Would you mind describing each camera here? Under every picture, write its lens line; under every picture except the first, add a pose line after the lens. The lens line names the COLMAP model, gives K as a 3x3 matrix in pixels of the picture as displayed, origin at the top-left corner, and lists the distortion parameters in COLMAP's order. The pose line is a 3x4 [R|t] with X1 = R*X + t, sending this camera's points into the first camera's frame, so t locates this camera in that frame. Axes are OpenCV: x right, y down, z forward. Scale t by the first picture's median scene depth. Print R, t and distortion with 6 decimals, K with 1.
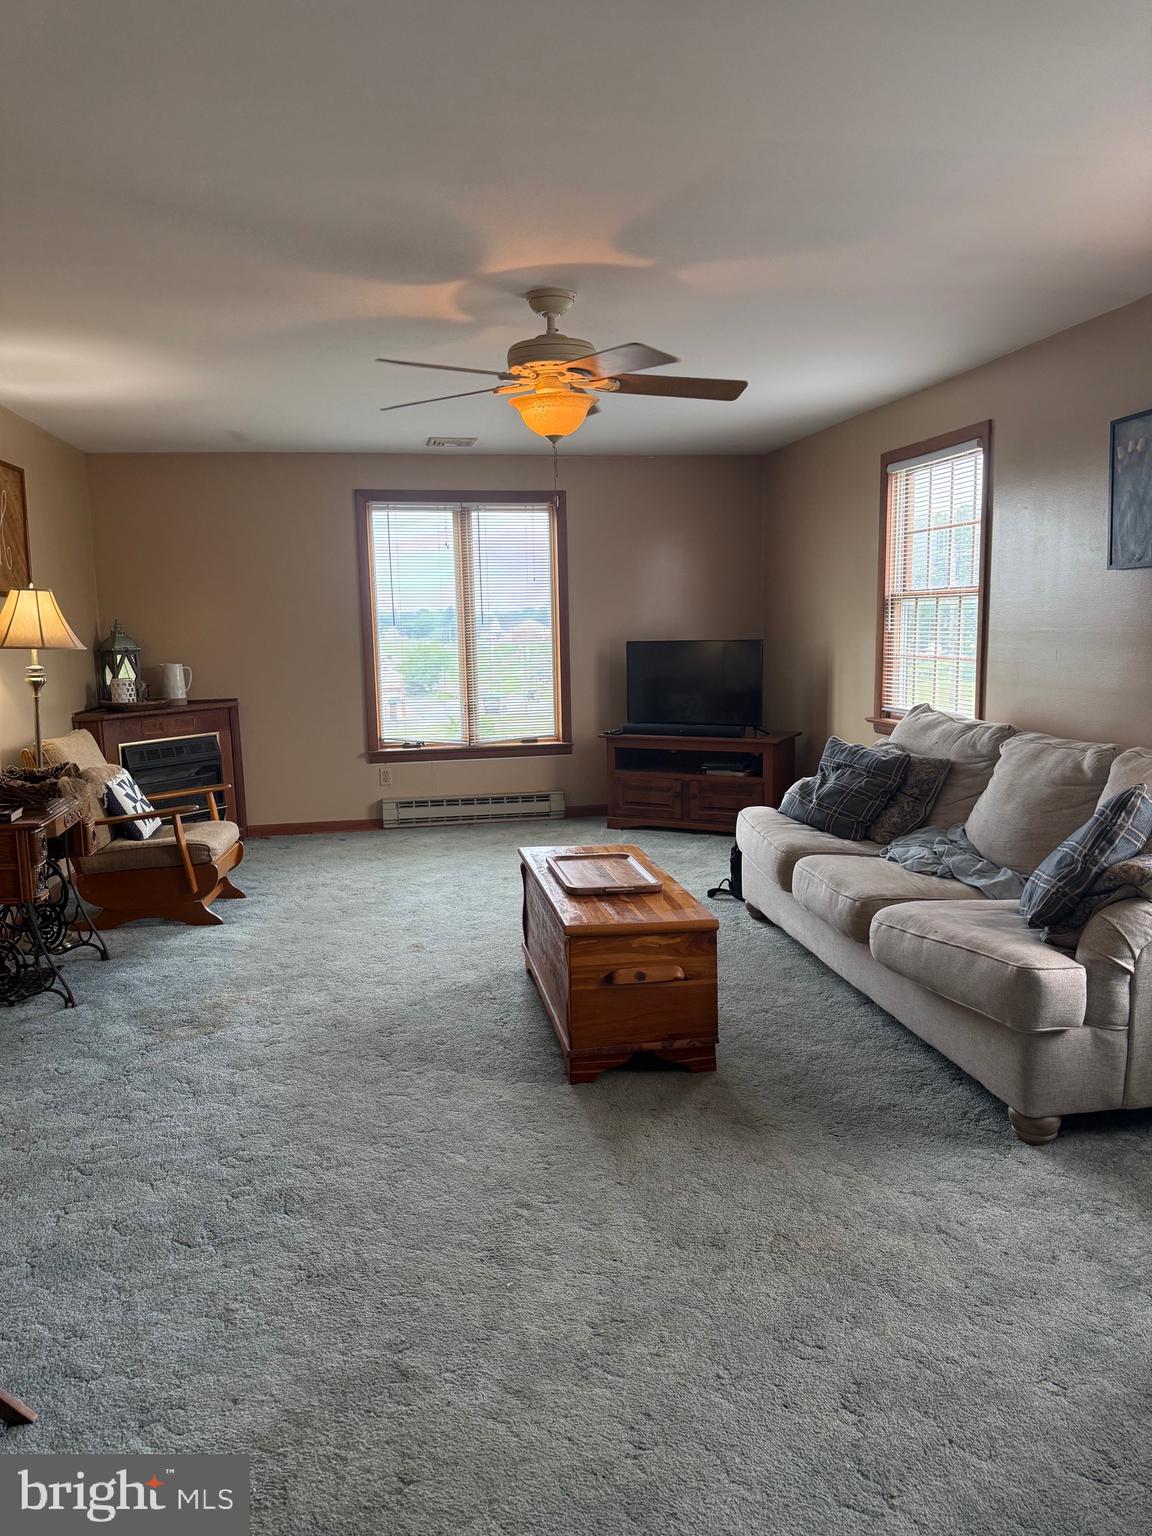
lens RADIAL K [[1074.0, 0, 636.7], [0, 1074.0, 778.5], [0, 0, 1]] dist [0.114677, -0.179413]
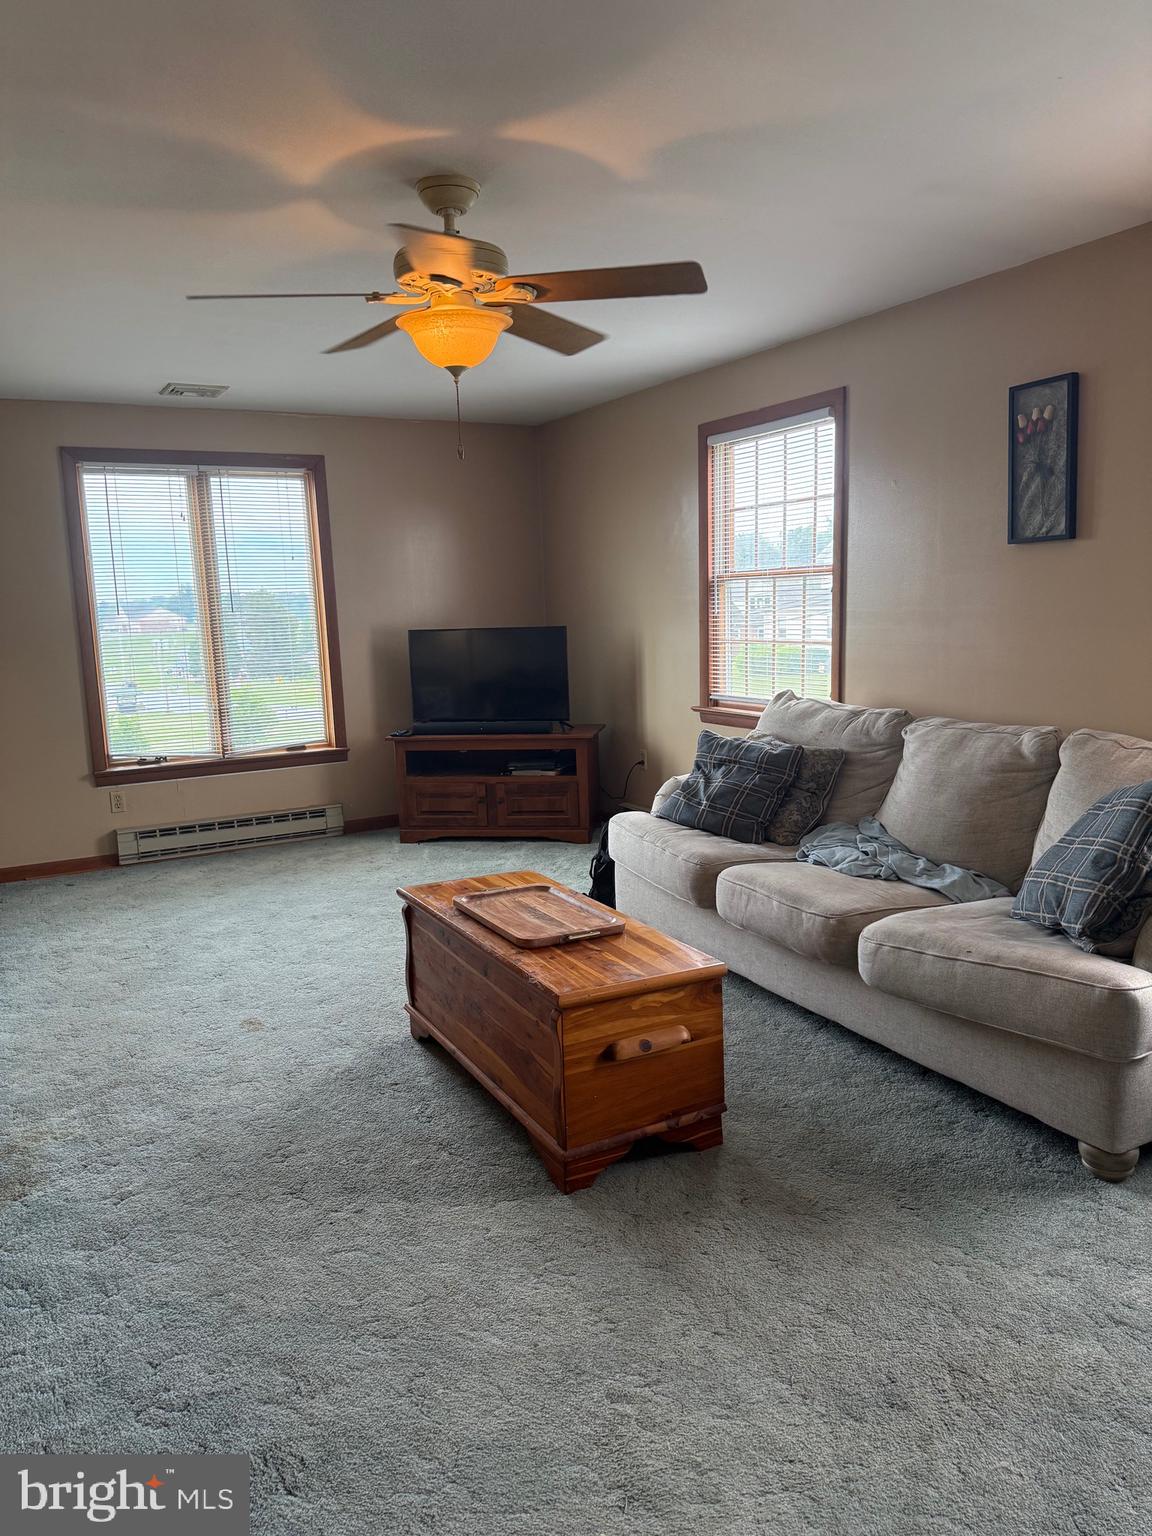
lens RADIAL K [[1074.0, 0, 636.7], [0, 1074.0, 778.5], [0, 0, 1]] dist [0.114677, -0.179413]
pose [[0.955003, -0.060622, 0.290335, -0.151886], [0.057170, 0.998157, 0.020363, -0.021293], [-0.291034, -0.002849, 0.956708, 0.158058]]
